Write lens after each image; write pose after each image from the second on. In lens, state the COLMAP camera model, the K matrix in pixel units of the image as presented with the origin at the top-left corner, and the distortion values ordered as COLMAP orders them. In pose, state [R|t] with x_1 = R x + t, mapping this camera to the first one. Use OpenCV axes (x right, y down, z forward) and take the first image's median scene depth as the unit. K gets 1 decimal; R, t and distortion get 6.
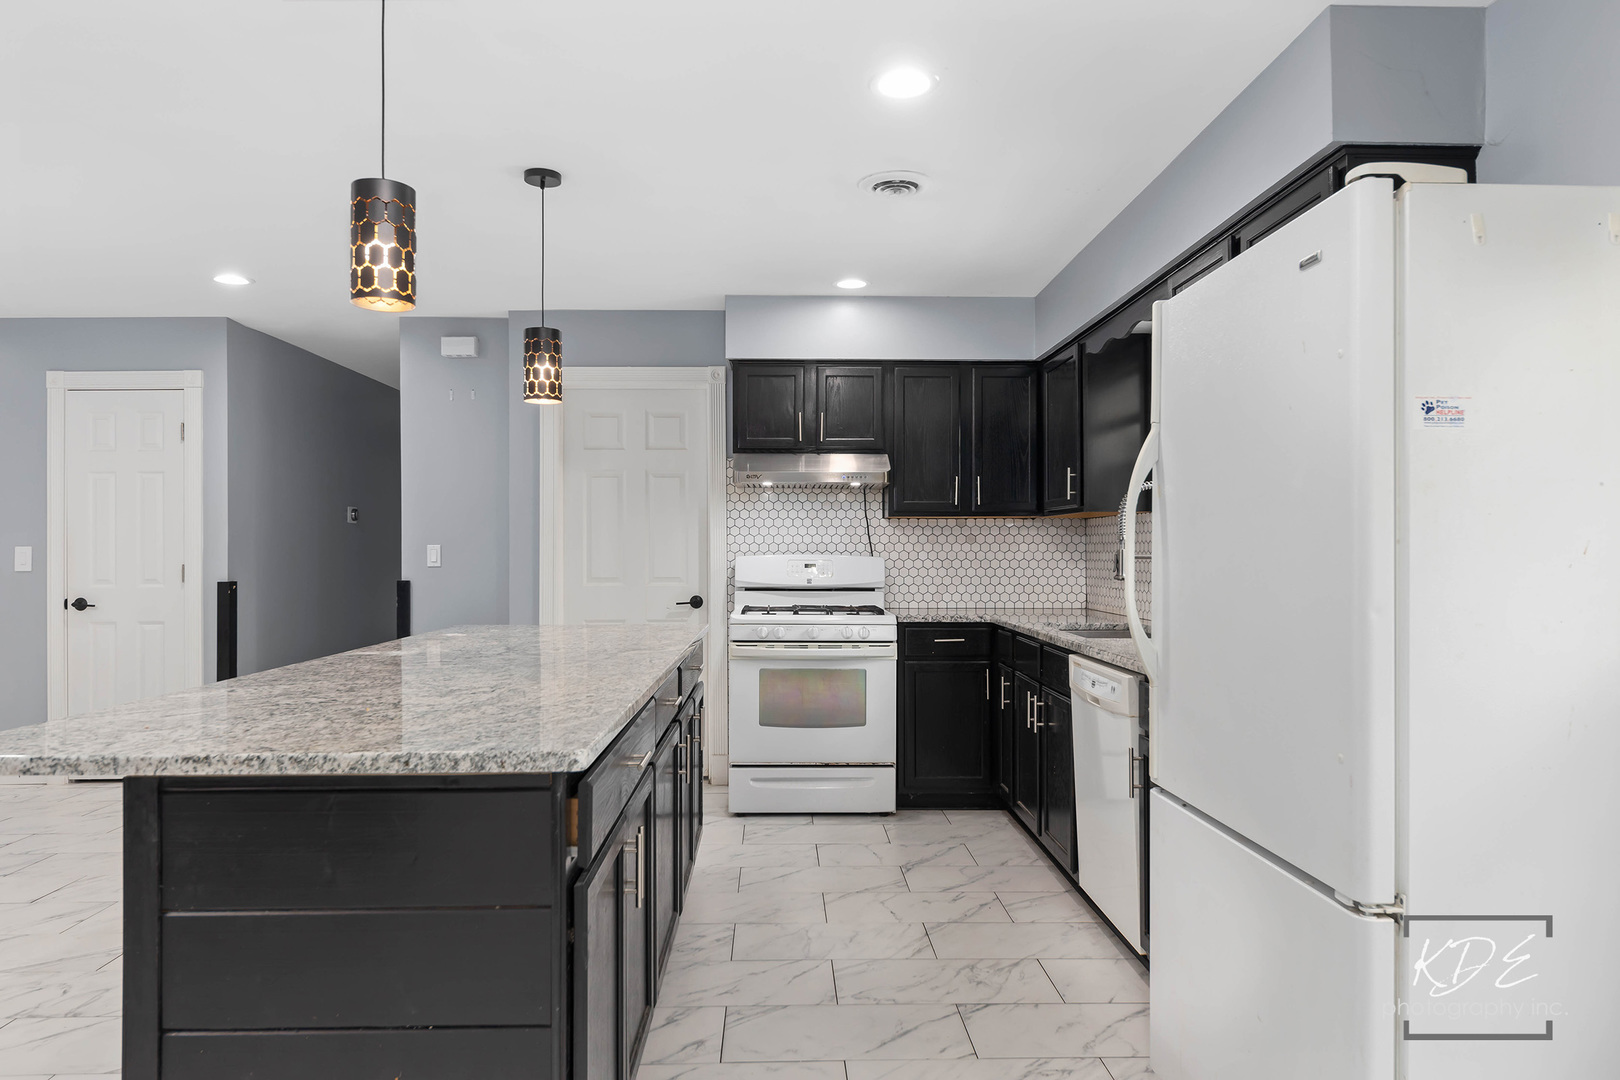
lens RADIAL K [[1032.9, 0, 810.0], [0, 1032.9, 540.0], [0, 0, 1]] dist [0.002952, 0.000438]
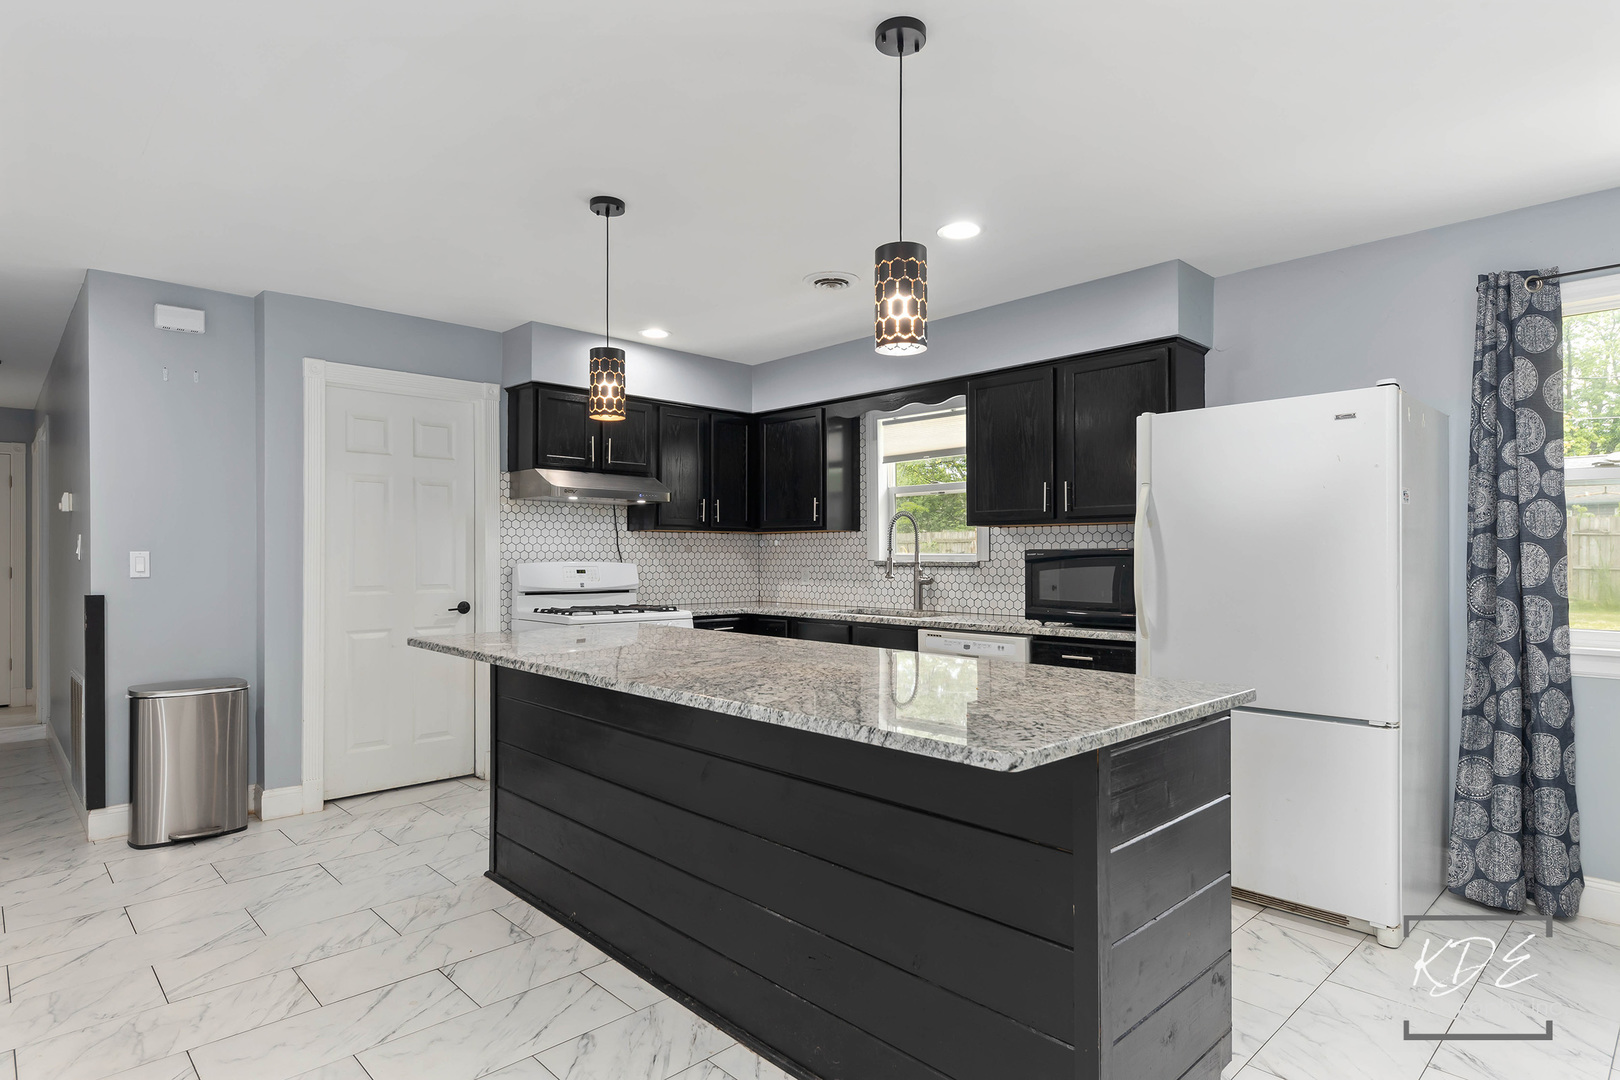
lens RADIAL K [[868.7, 0, 810.0], [0, 868.7, 540.0], [0, 0, 1]] dist [-0.000739, -0.000699]
pose [[0.741514, 0.013432, 0.670803, -0.441541], [-0.006335, 0.999895, -0.013019, 0.001268], [-0.670908, 0.005404, 0.741521, 0.123513]]
